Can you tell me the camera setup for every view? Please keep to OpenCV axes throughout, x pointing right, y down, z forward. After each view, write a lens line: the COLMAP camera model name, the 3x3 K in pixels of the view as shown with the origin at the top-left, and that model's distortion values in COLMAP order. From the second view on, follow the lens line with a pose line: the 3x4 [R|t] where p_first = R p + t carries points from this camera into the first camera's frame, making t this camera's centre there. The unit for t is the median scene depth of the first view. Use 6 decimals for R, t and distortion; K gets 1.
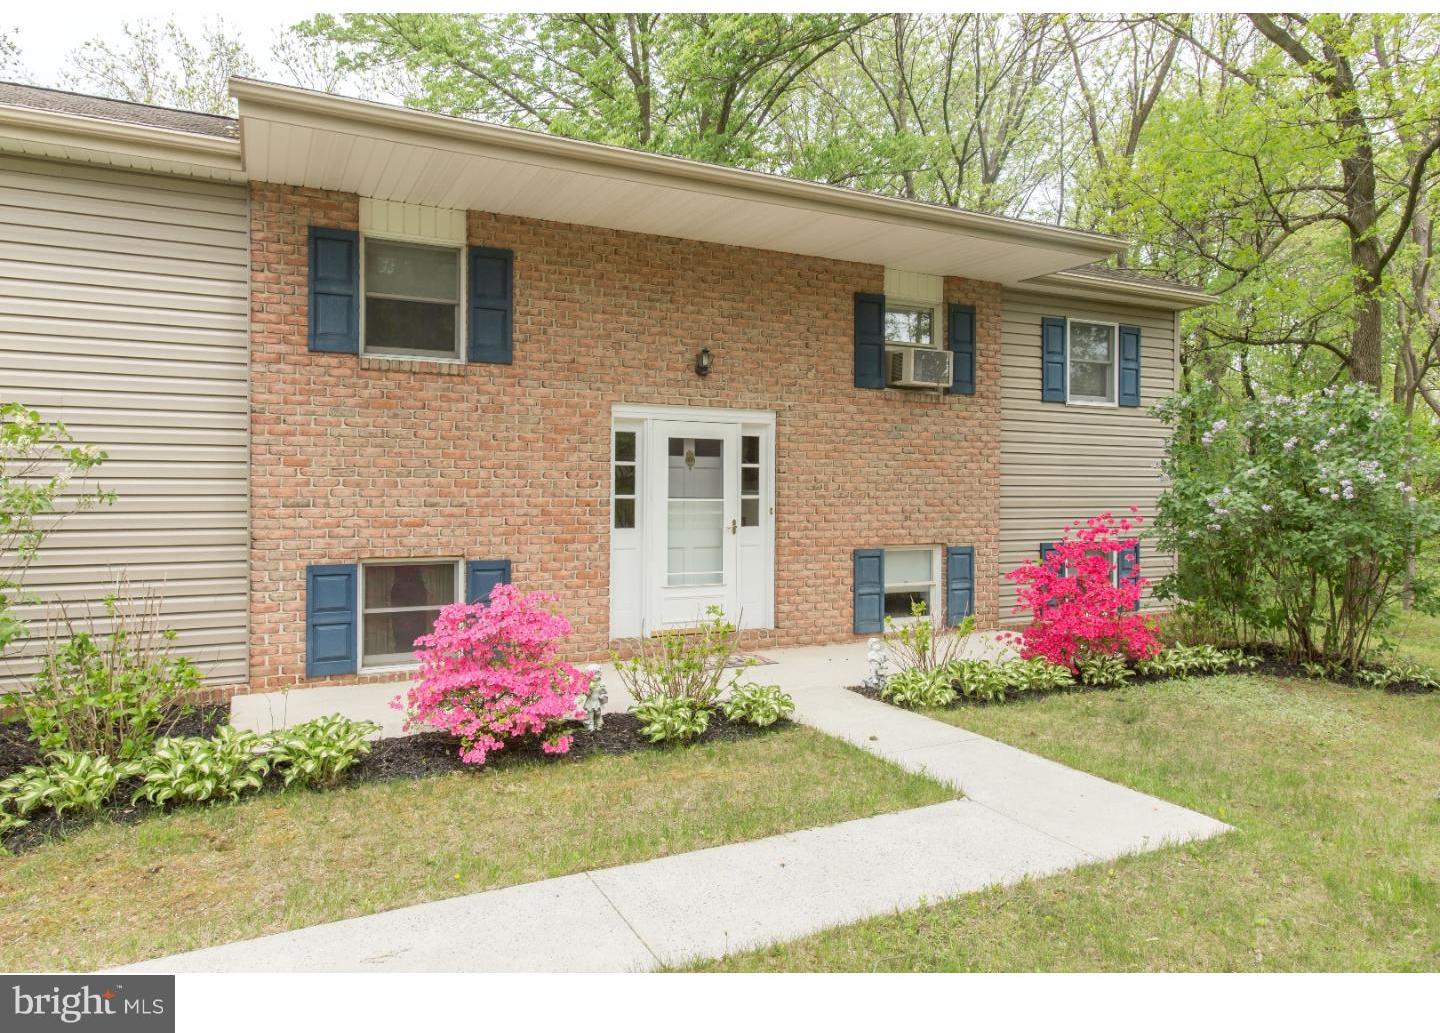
lens RADIAL K [[956.4, 0, 720.6], [0, 956.4, 487.8], [0, 0, 1]] dist [0.003939, 0.000561]
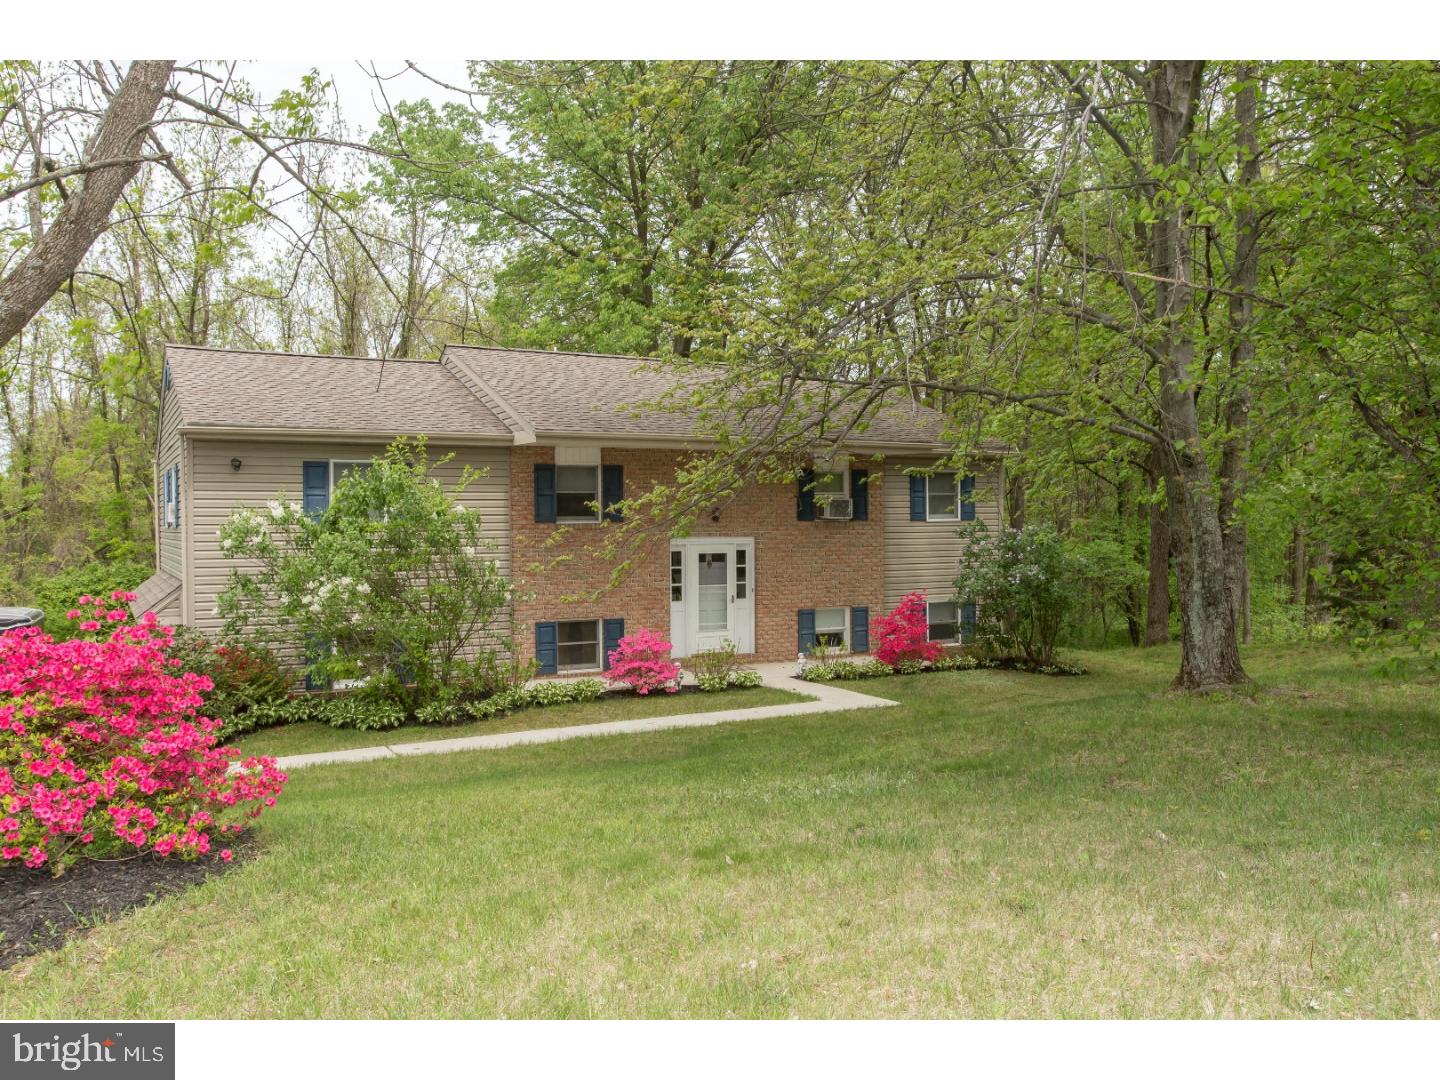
lens RADIAL K [[1177.7, 0, 720.0], [0, 1177.7, 540.0], [0, 0, 1]] dist [-0.079968, -0.000292]
pose [[0.999717, -0.012355, 0.020332, -0.059285], [0.012003, 0.999777, 0.017376, -0.120566], [-0.020542, -0.017127, 0.999642, -1.363450]]
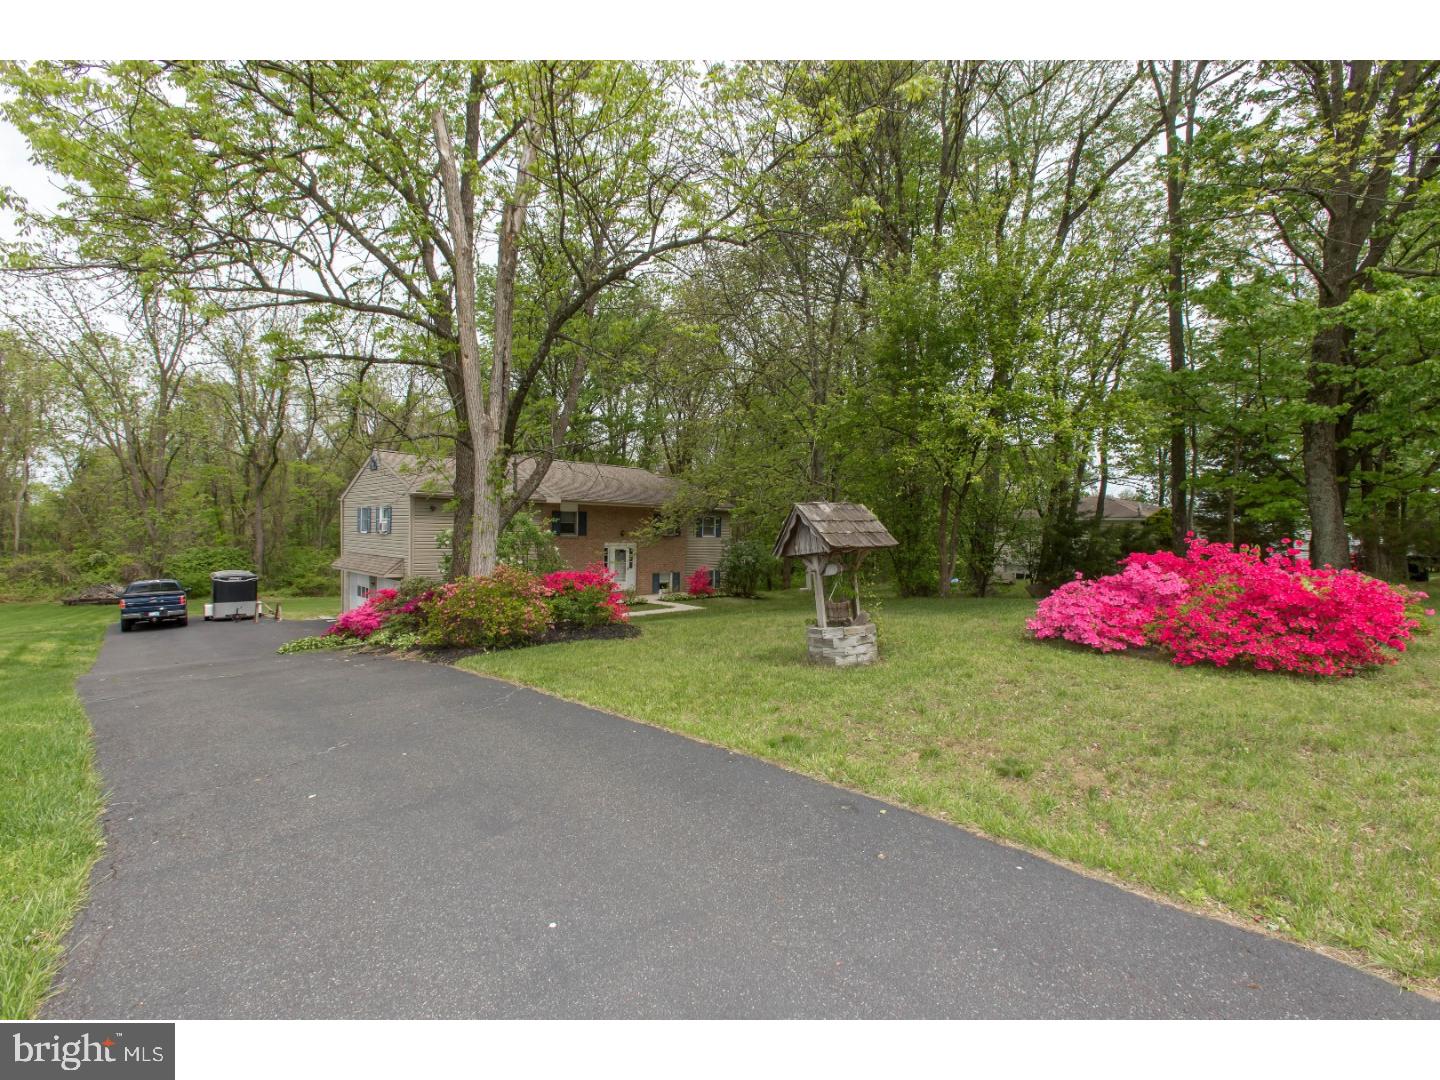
lens RADIAL K [[662.0, 0, 720.0], [0, 662.0, 540.0], [0, 0, 1]] dist [-0.001913, -0.000080]
pose [[0.954464, 0.003735, 0.298302, -0.524728], [-0.010790, 0.999700, 0.022008, -0.175193], [-0.298131, -0.024224, 0.954218, -2.198211]]
